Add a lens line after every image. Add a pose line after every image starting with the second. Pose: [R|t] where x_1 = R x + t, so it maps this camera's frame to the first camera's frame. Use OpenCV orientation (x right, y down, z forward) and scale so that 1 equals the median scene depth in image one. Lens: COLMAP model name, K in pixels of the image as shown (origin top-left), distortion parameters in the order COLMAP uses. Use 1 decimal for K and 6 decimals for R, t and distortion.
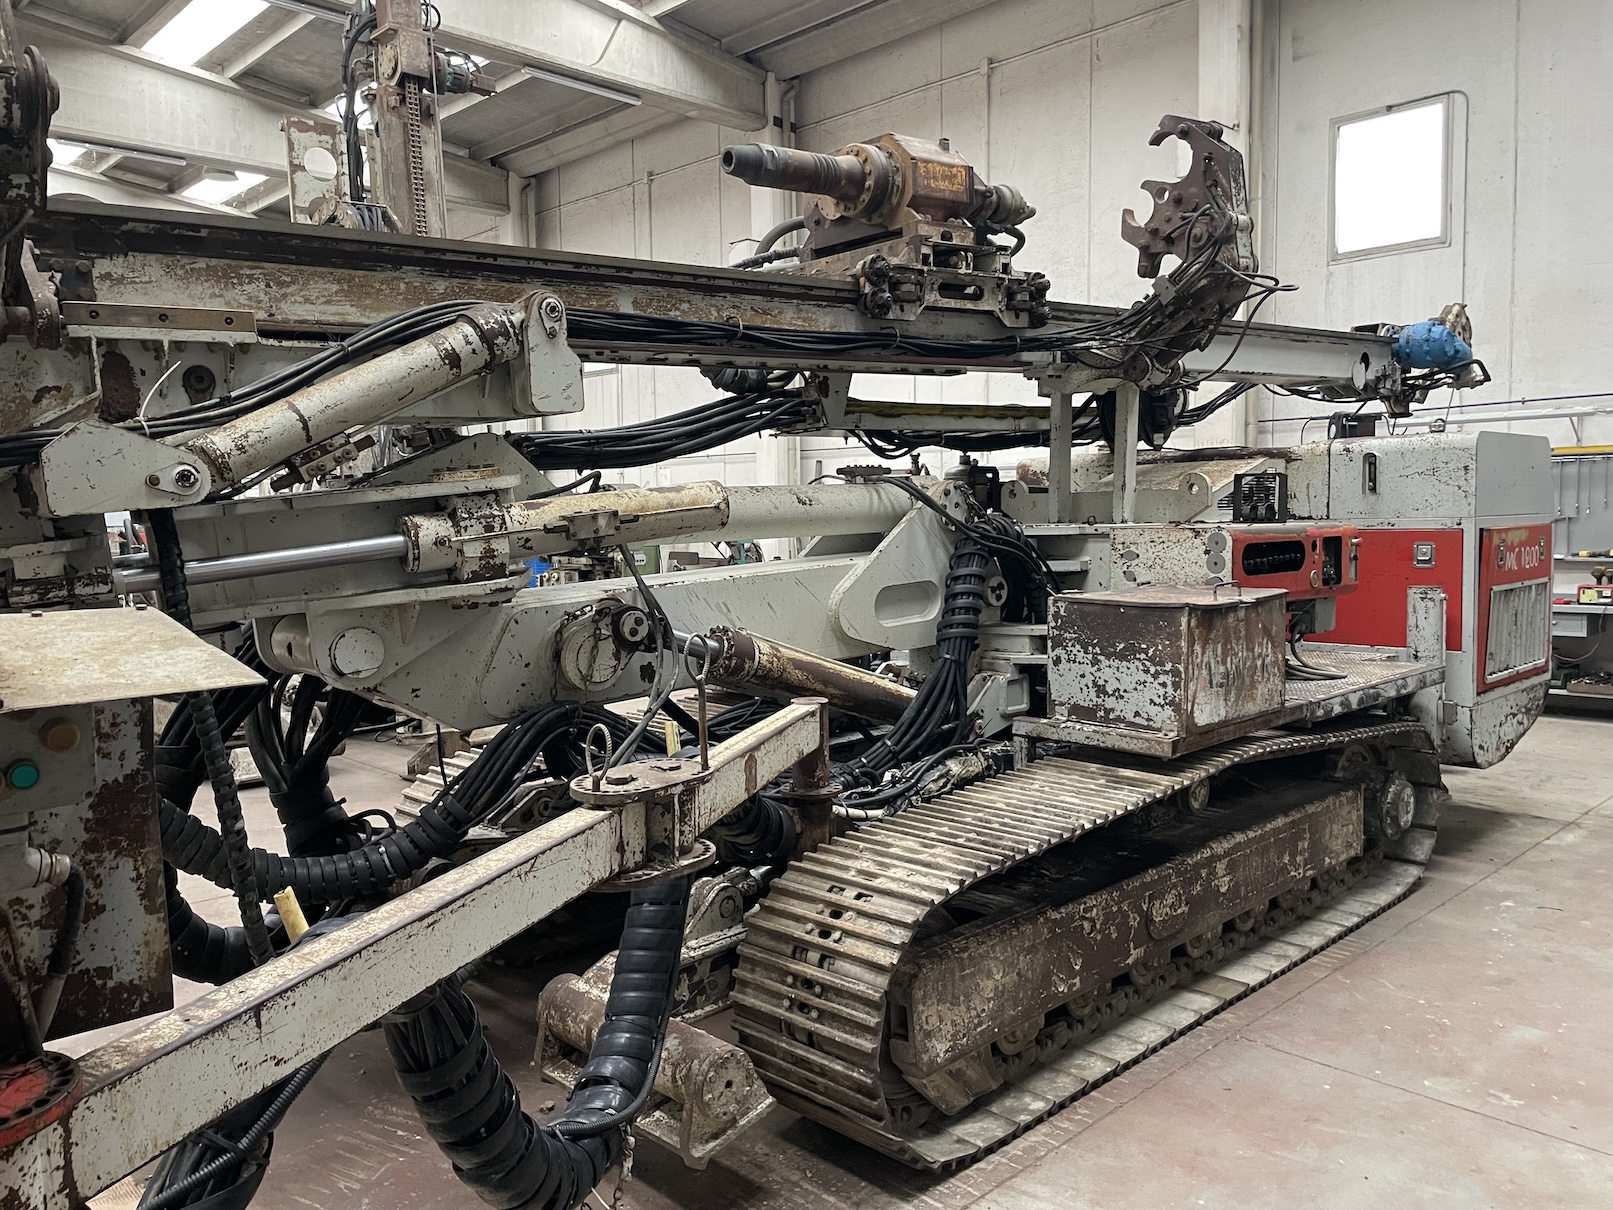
lens RADIAL K [[1234.4, 0, 804.0], [0, 1234.4, 603.4], [0, 0, 1]] dist [0.031468, -0.045955]
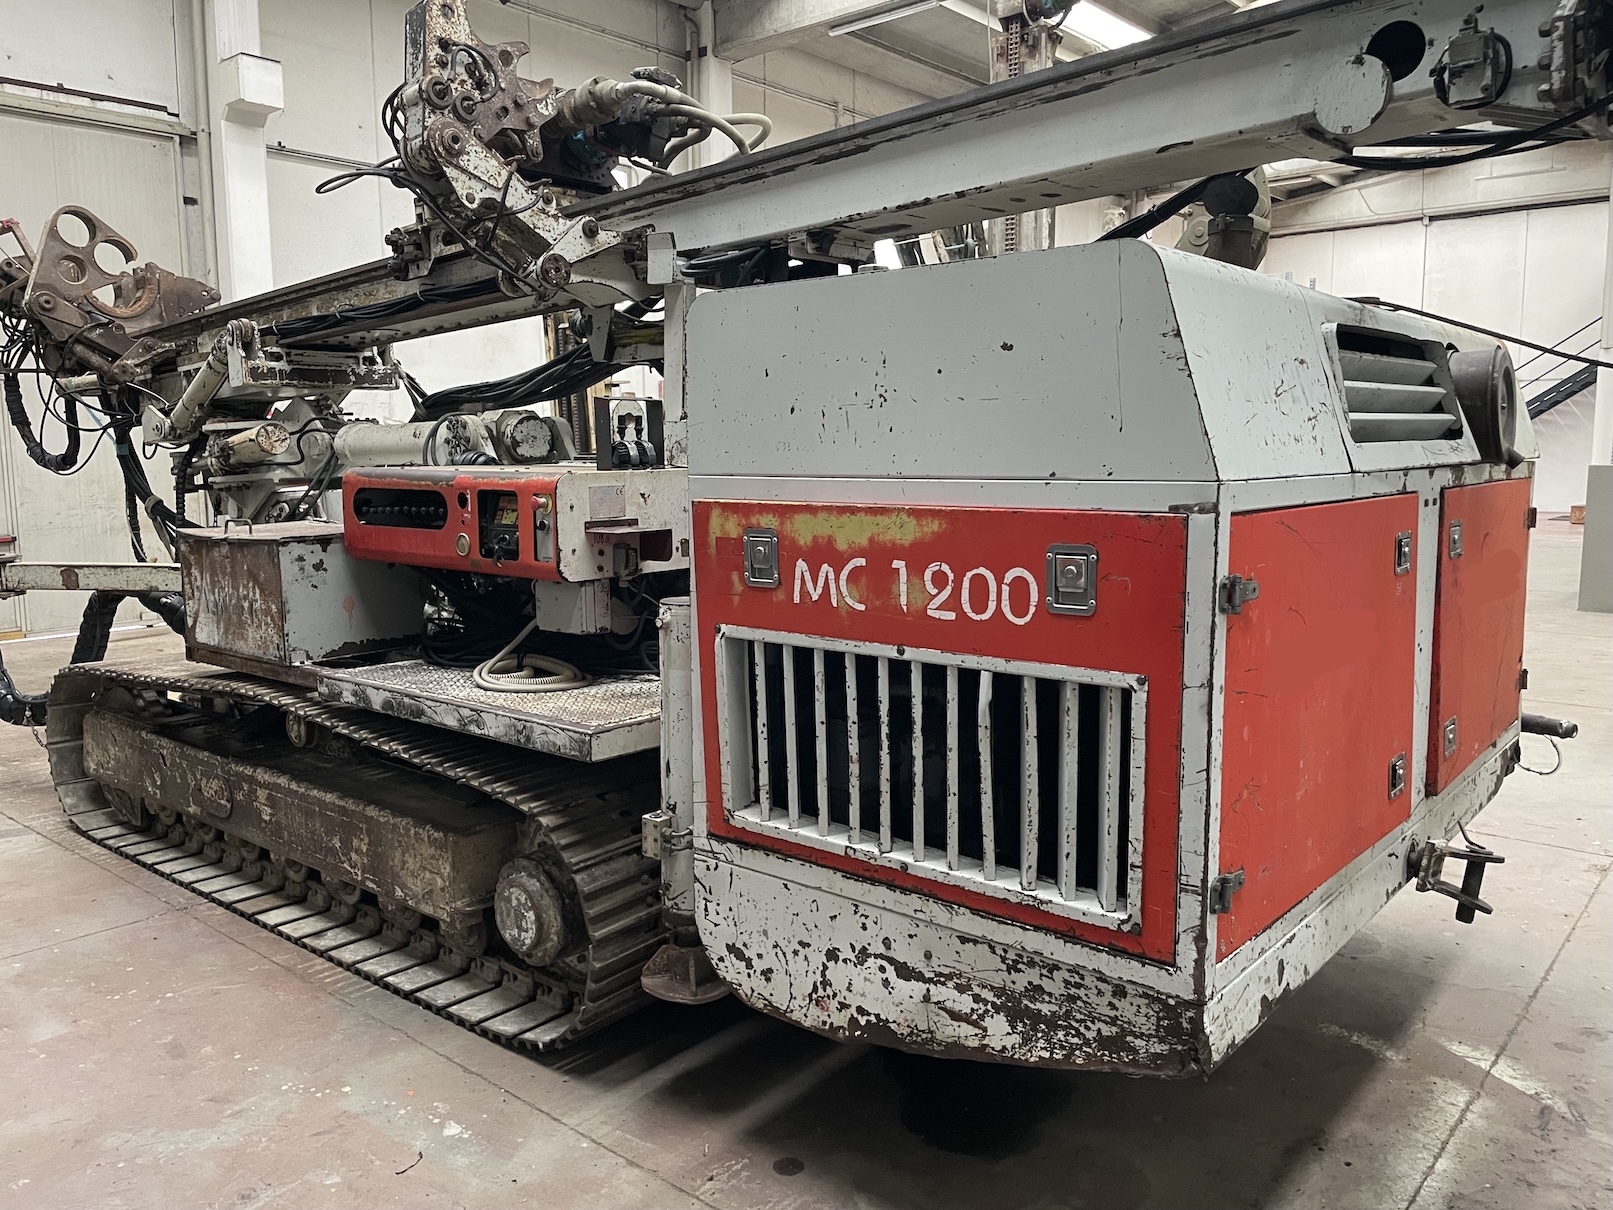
lens RADIAL K [[1234.4, 0, 811.3], [0, 1234.4, 610.4], [0, 0, 1]] dist [0.031468, -0.045955]
pose [[0.090474, 0.147962, -0.984846, 1.325927], [-0.064275, 0.987708, 0.142487, -0.112663], [0.993823, 0.050409, 0.098872, 1.294740]]
